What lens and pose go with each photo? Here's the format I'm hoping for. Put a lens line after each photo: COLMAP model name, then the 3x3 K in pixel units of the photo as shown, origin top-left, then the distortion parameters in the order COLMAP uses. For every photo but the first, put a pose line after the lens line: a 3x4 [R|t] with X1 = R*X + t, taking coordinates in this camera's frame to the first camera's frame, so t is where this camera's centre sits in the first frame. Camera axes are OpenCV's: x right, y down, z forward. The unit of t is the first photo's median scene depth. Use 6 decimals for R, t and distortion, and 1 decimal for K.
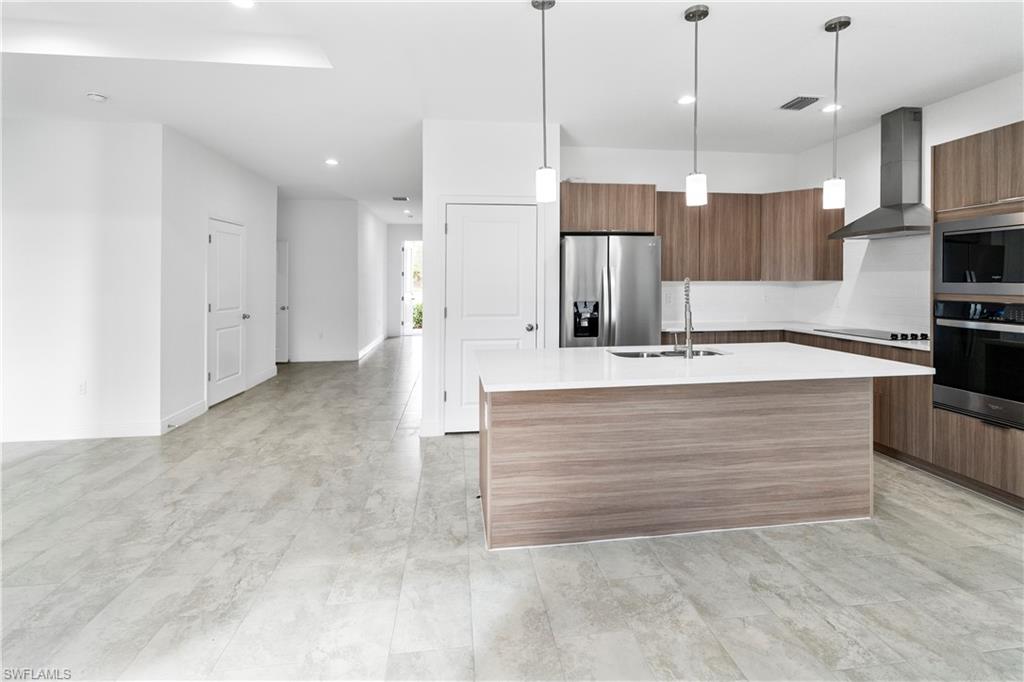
lens RADIAL K [[473.7, 0, 520.6], [0, 473.7, 301.7], [0, 0, 1]] dist [0.000168, -0.000202]
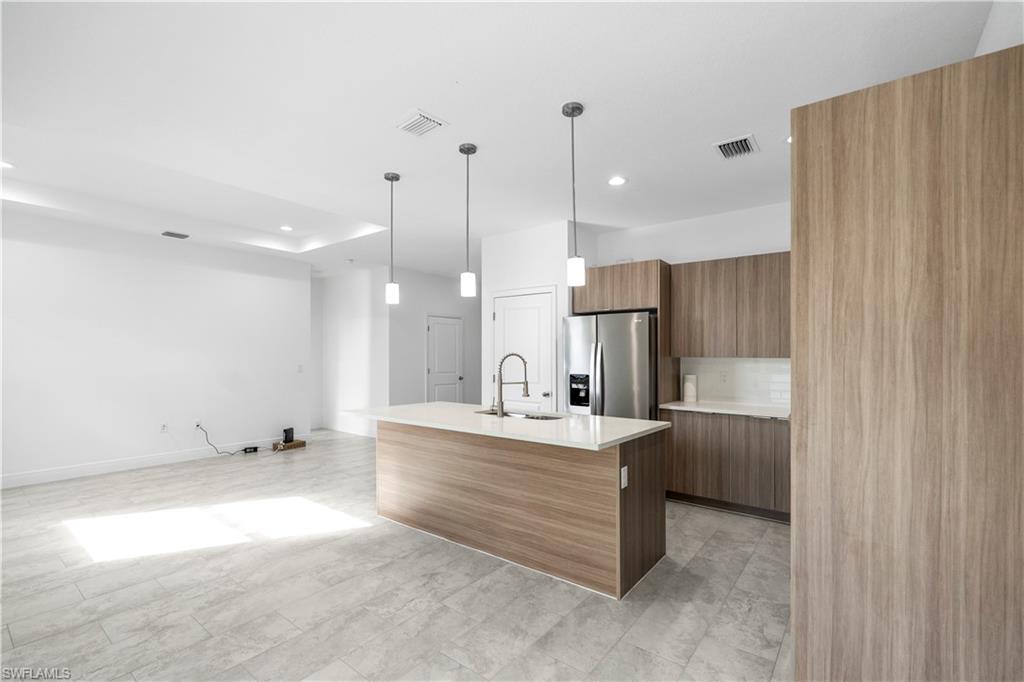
lens RADIAL K [[460.1, 0, 510.5], [0, 460.1, 372.0], [0, 0, 1]] dist [-0.002744, -0.000345]
pose [[0.695562, 0.031636, -0.717769, 1.272280], [-0.038655, 0.999231, 0.006582, -0.009614], [0.717425, 0.023167, 0.696250, 0.175086]]
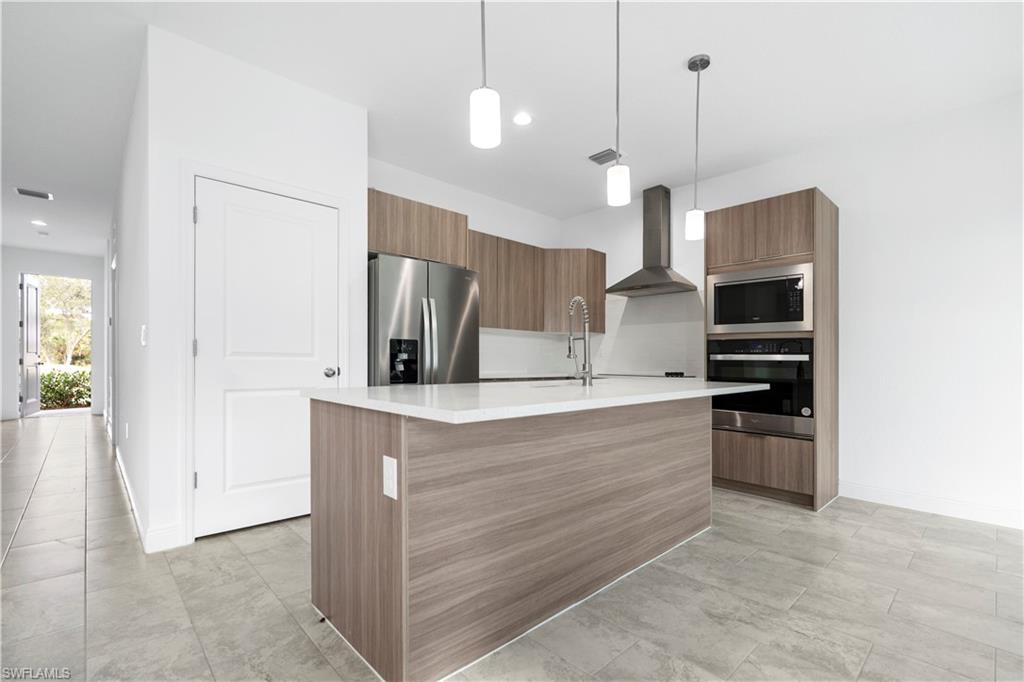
lens RADIAL K [[460.1, 0, 510.5], [0, 460.1, 372.0], [0, 0, 1]] dist [-0.002744, -0.000345]
pose [[0.816344, -0.002997, 0.577558, -0.263505], [0.011593, 0.999870, -0.011199, 0.104491], [-0.577450, 0.015838, 0.816272, 0.397548]]
